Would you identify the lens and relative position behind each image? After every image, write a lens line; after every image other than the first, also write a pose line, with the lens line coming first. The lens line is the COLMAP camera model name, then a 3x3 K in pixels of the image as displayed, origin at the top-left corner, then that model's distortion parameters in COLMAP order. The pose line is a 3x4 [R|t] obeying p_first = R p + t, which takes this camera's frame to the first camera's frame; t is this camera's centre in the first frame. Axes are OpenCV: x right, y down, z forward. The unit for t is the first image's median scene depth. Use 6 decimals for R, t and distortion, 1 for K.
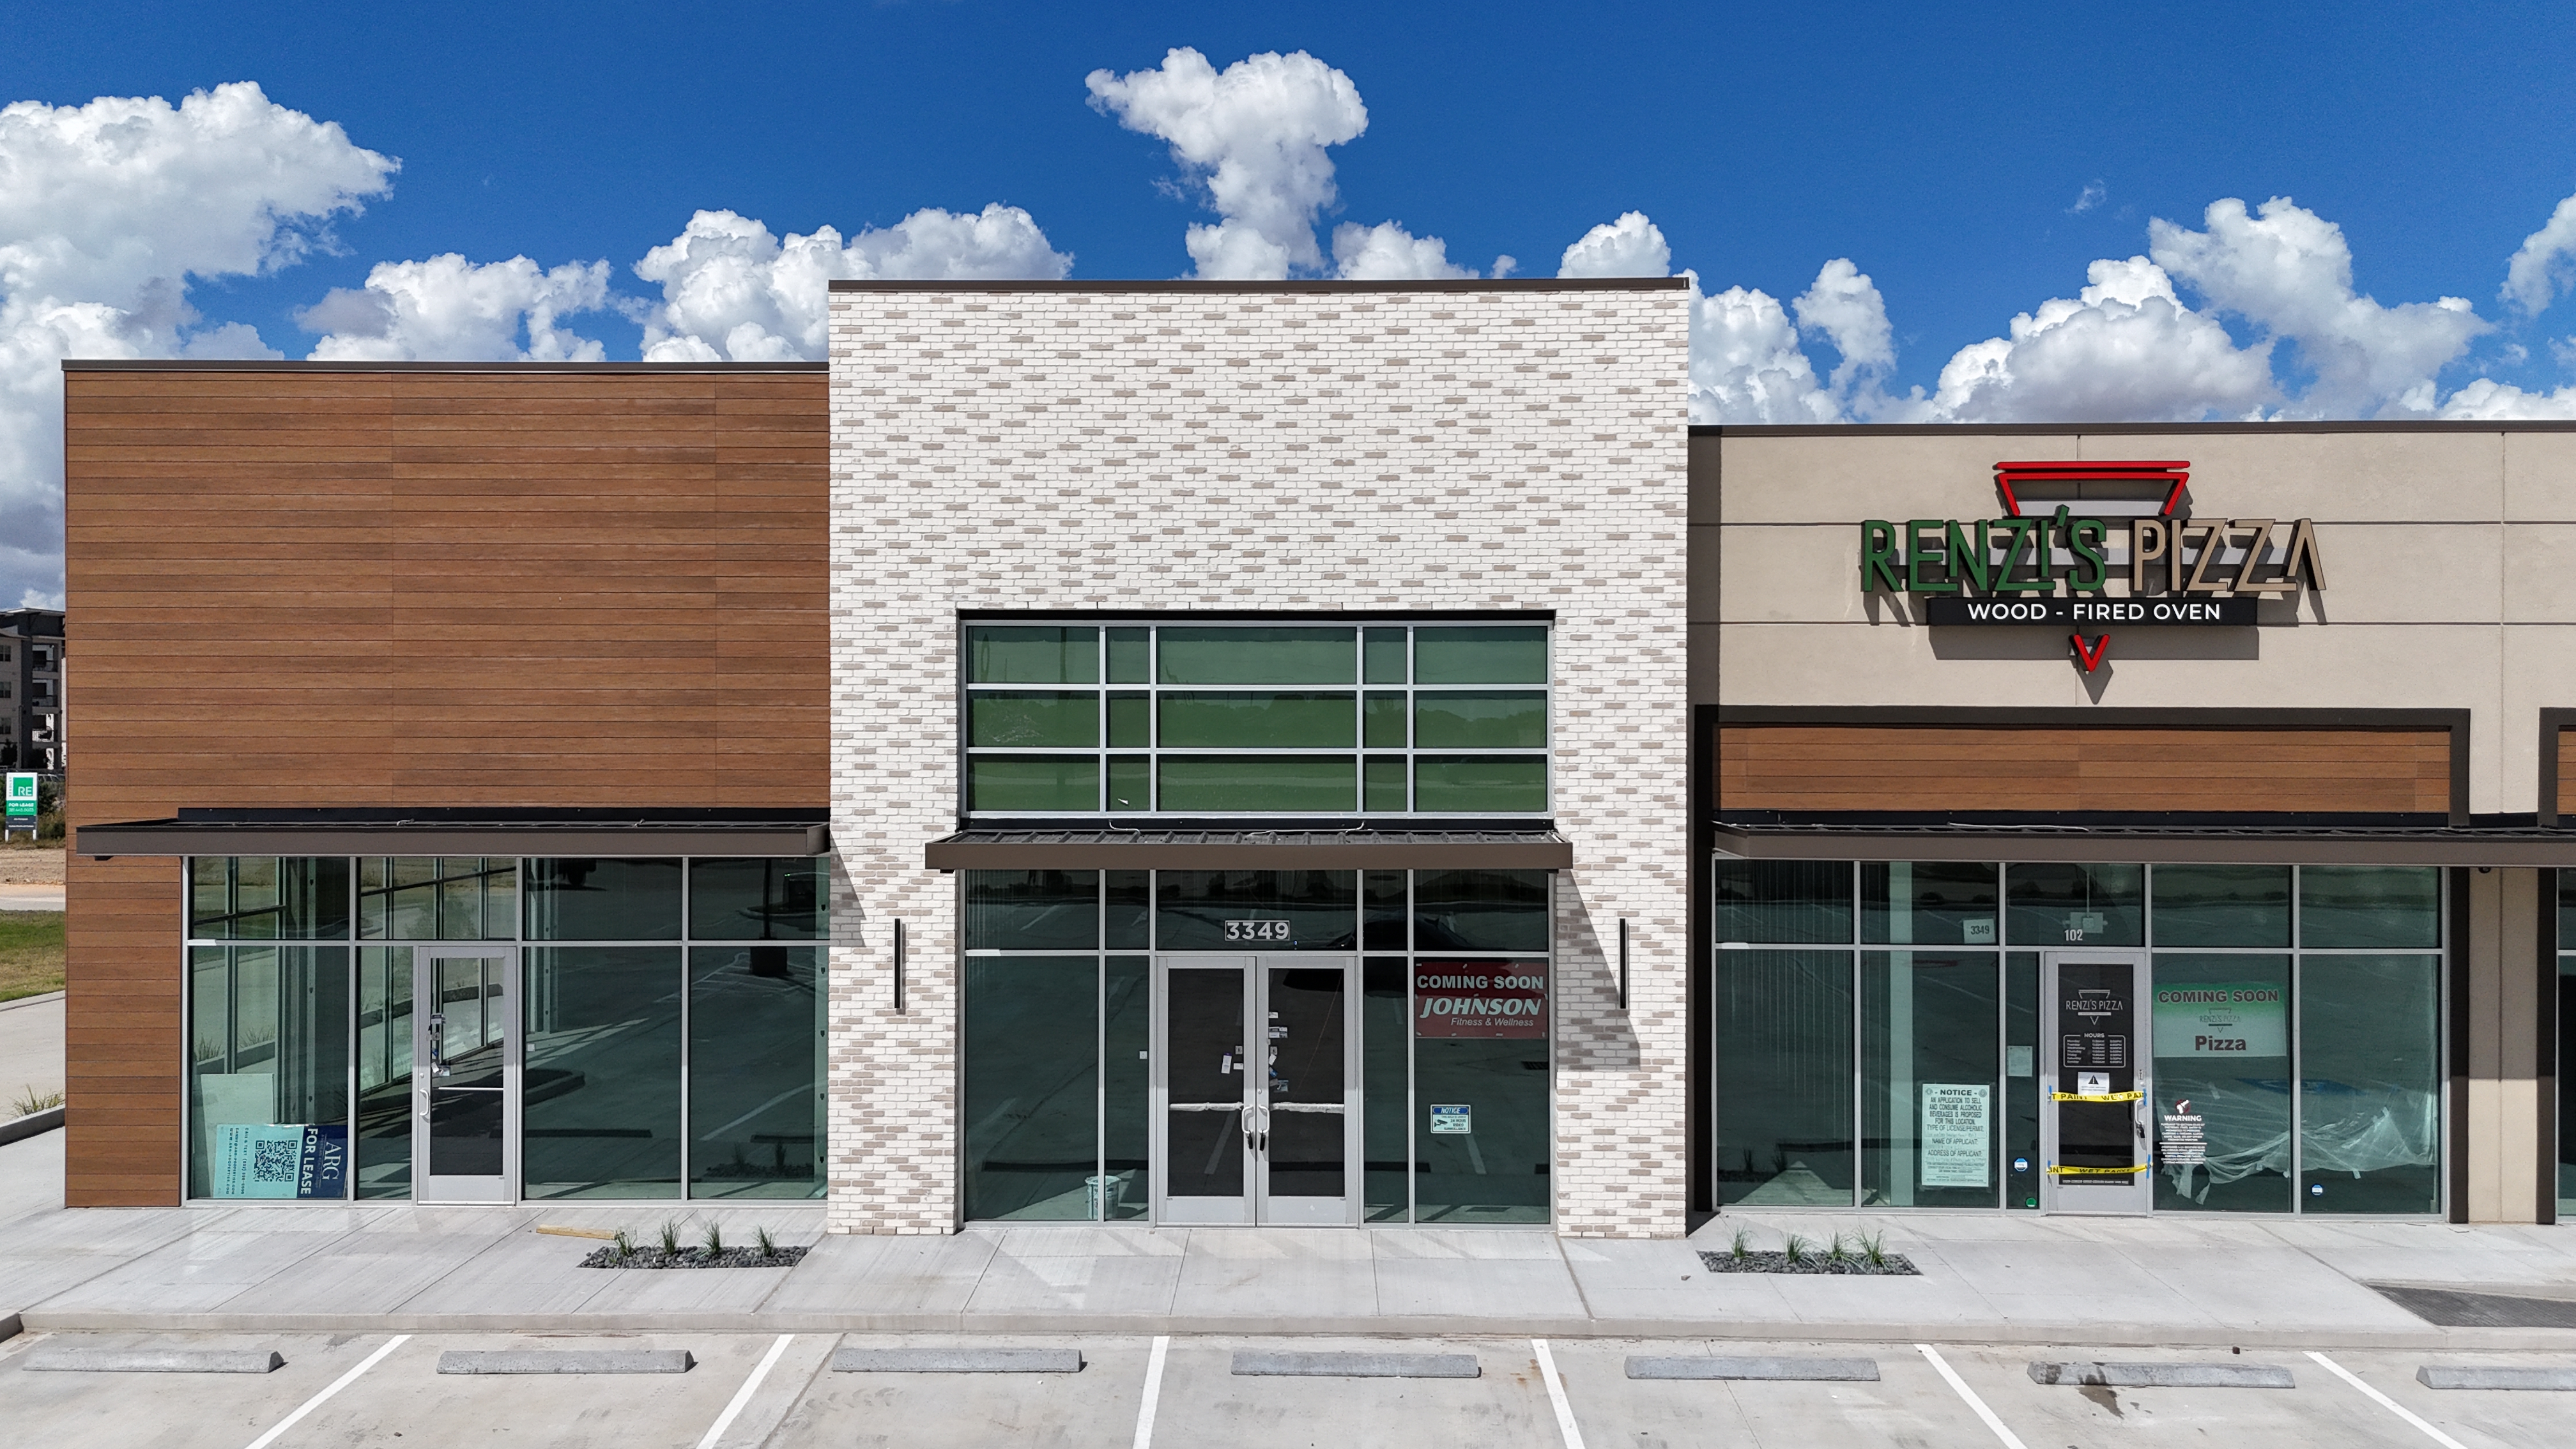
lens RADIAL K [[1925.3, 0, 1288.0], [0, 1925.3, 724.5], [0, 0, 1]] dist [0.026075, -0.010495]
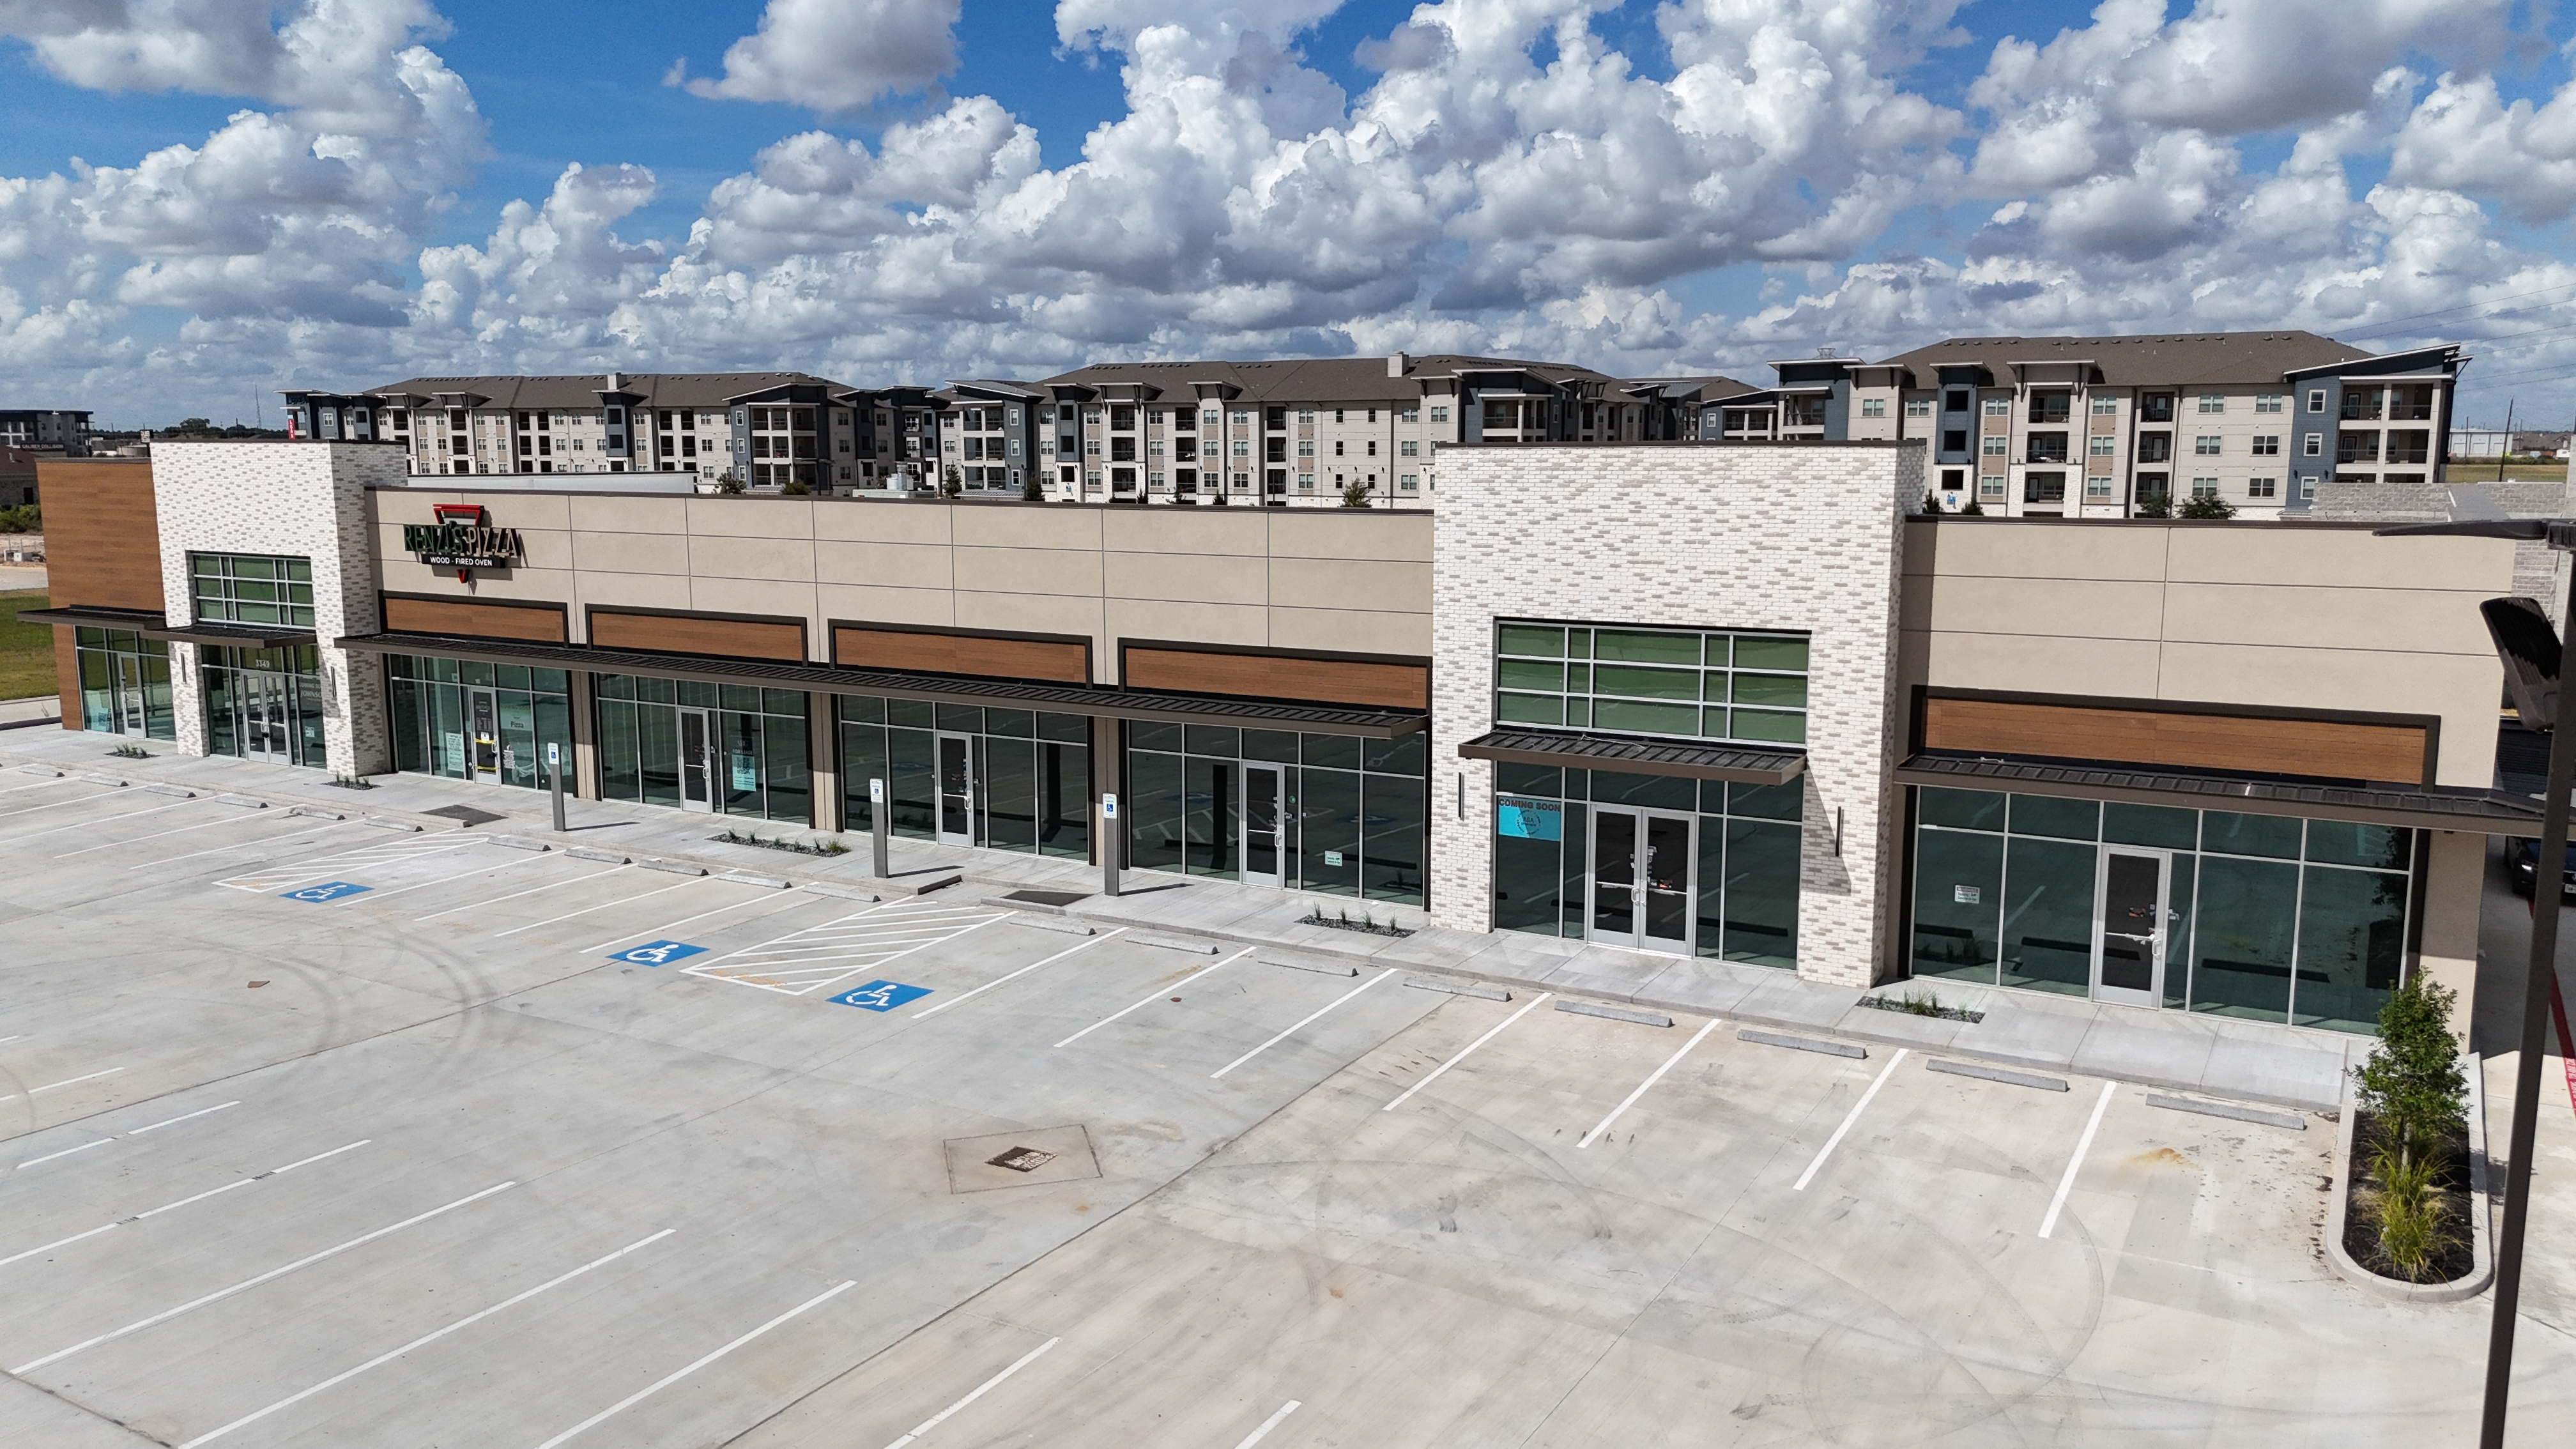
lens RADIAL K [[1931.7, 0, 1288.0], [0, 1931.7, 724.5], [0, 0, 1]] dist [0.044102, -0.006242]
pose [[0.874550, 0.068367, -0.480091, 2.683747], [0.002418, 0.989385, 0.145298, -0.219961], [0.484928, -0.128231, 0.865102, -0.790710]]
